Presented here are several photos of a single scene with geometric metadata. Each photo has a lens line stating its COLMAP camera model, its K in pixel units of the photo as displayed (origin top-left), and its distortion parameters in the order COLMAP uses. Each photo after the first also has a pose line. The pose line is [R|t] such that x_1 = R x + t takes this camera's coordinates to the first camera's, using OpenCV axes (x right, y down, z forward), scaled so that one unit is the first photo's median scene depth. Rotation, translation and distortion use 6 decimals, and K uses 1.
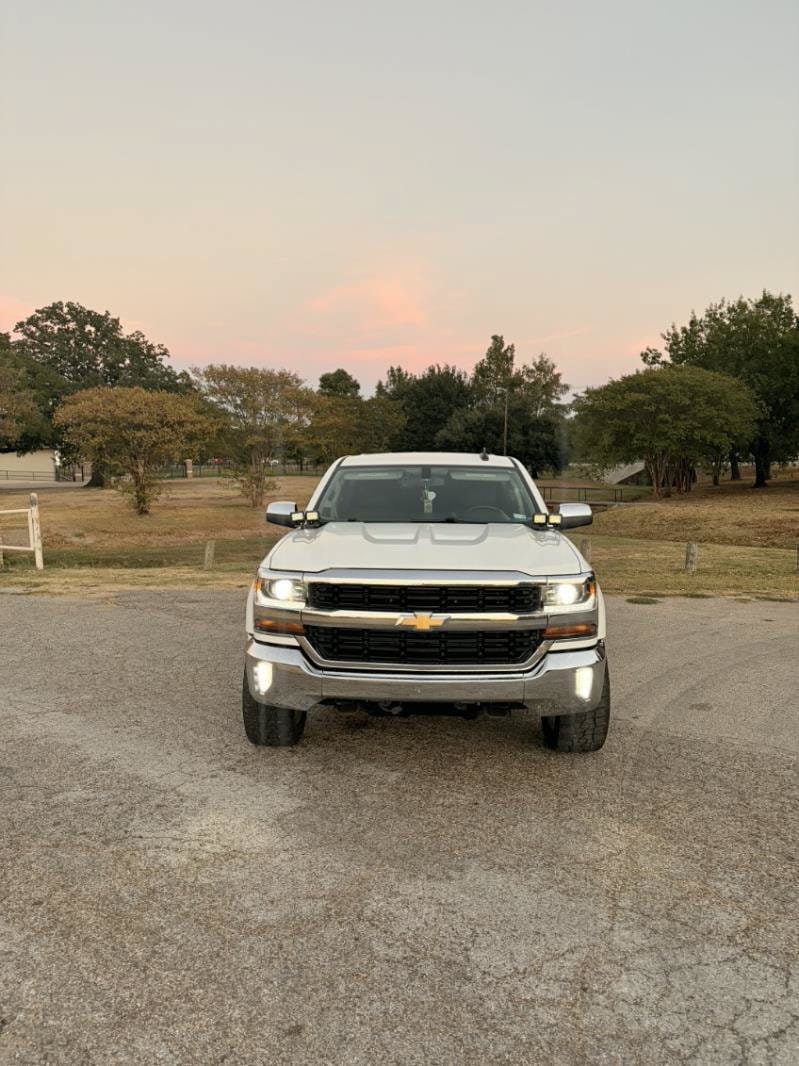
lens RADIAL K [[813.7, 0, 396.5], [0, 813.7, 536.2], [0, 0, 1]] dist [0.022349, 0.003932]
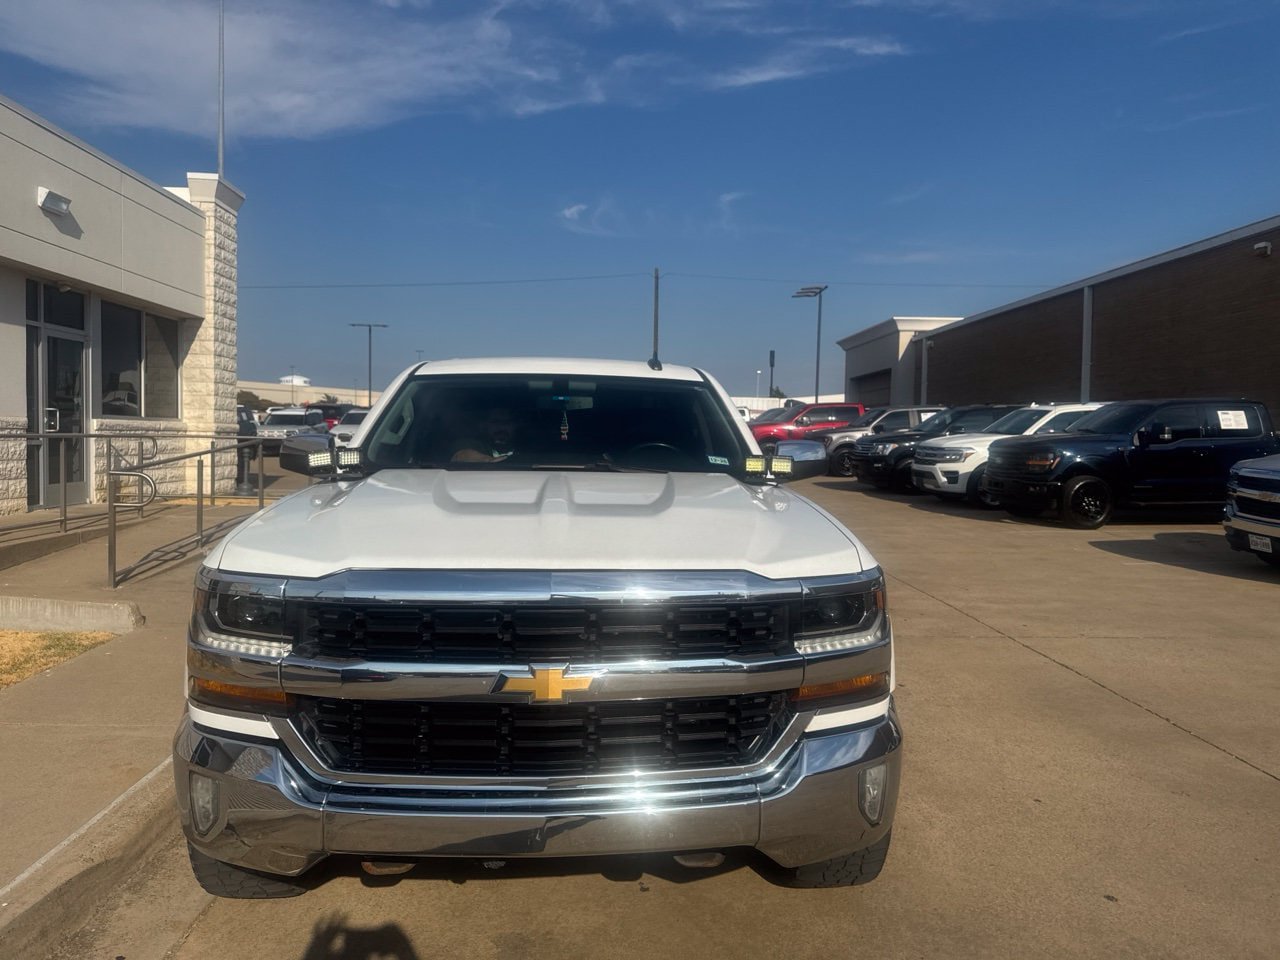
lens RADIAL K [[887.8, 0, 641.7], [0, 887.8, 458.8], [0, 0, 1]] dist [0.038422, -0.051564]
pose [[0.992758, 0.004819, 0.120031, 0.018164], [-0.001450, 0.999603, -0.028146, -0.007633], [-0.120119, 0.027768, 0.992371, 0.373360]]
